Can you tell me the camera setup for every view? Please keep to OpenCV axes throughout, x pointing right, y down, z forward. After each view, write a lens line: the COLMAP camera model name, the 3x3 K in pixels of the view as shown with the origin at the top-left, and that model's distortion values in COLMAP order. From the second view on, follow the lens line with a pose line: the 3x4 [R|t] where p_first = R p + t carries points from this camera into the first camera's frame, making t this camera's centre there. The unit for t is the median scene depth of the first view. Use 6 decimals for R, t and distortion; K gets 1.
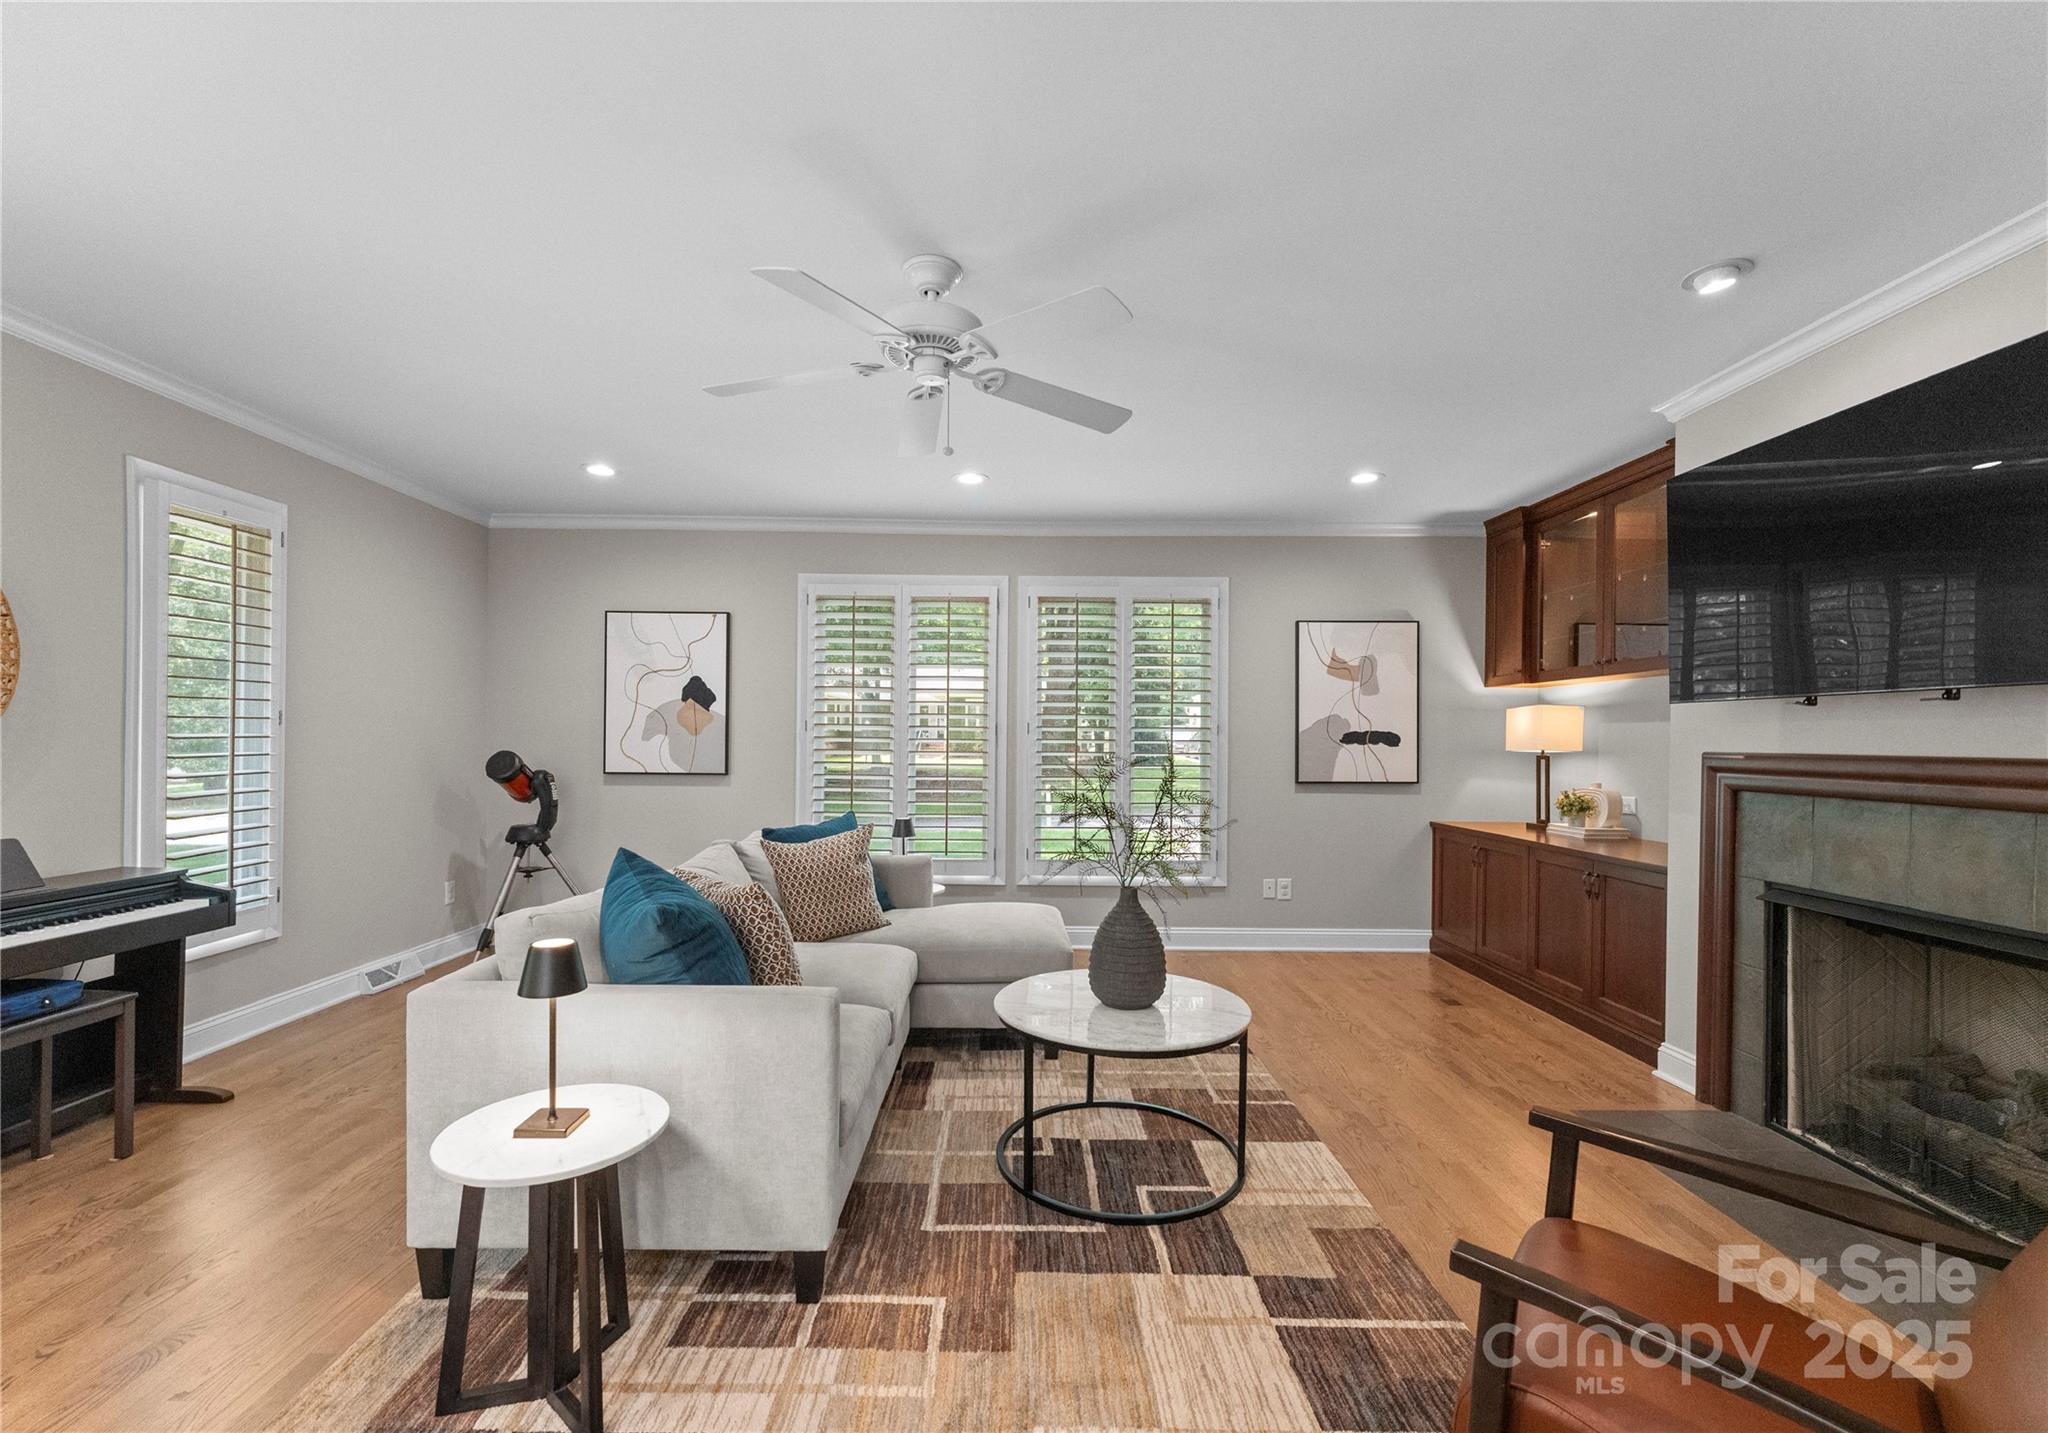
lens RADIAL K [[870.7, 0, 1015.6], [0, 870.7, 737.8], [0, 0, 1]] dist [0.000110, 0.001564]
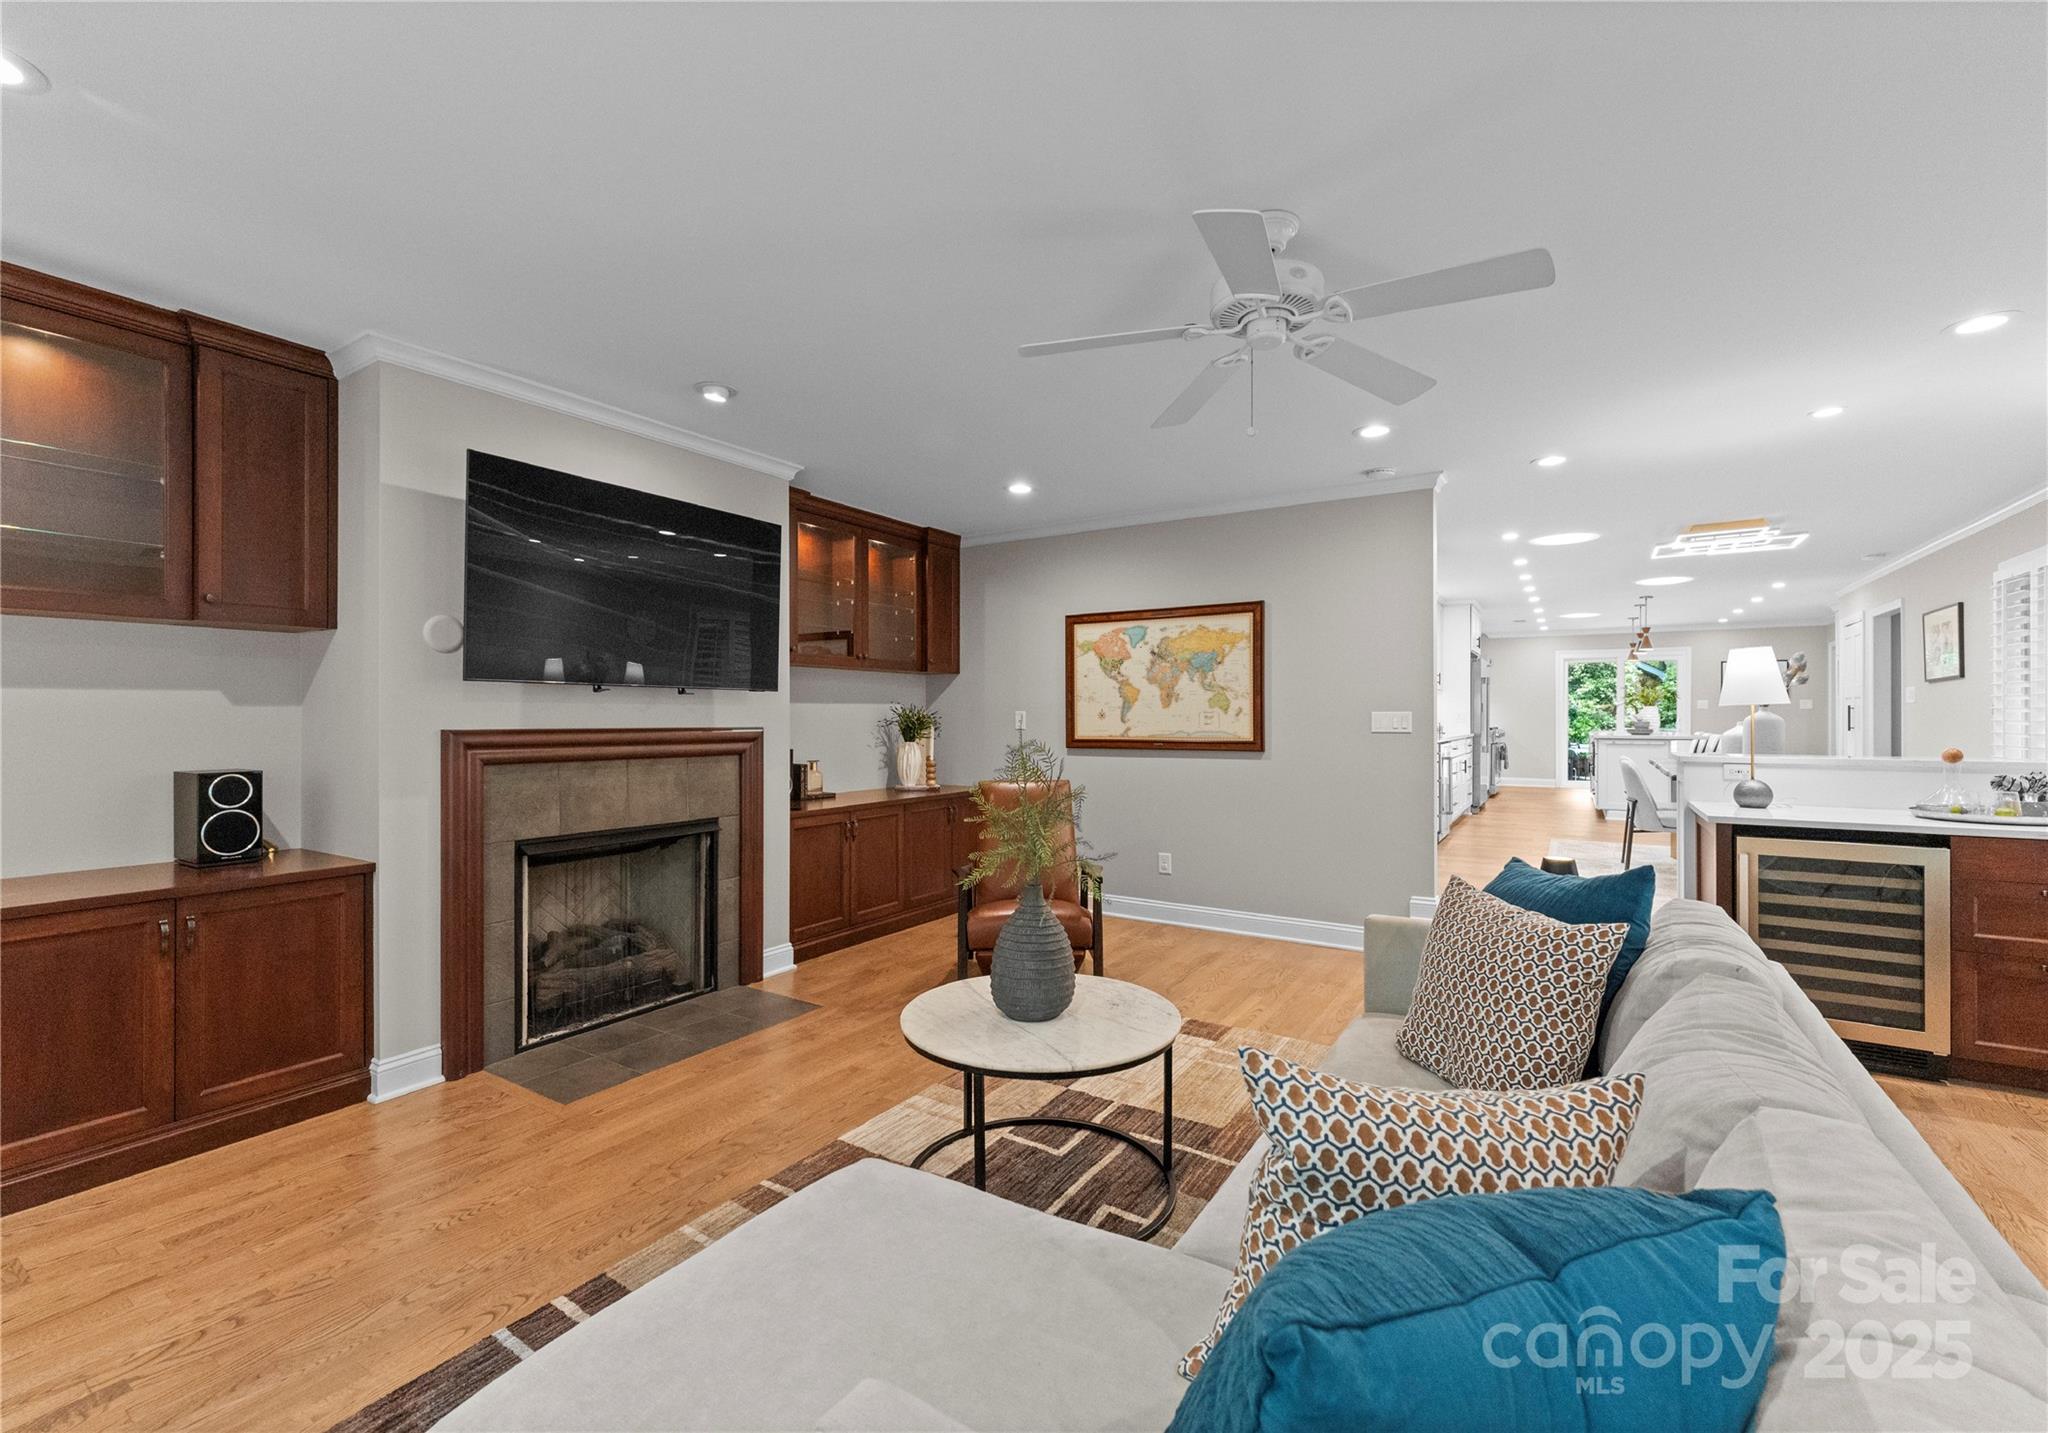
lens RADIAL K [[870.7, 0, 1021.6], [0, 870.7, 706.2], [0, 0, 1]] dist [0.000110, 0.001564]
pose [[-0.840147, -0.003871, 0.542345, -0.379308], [-0.009299, 0.999930, -0.007268, -0.013018], [-0.542280, -0.011150, -0.840124, 1.888507]]
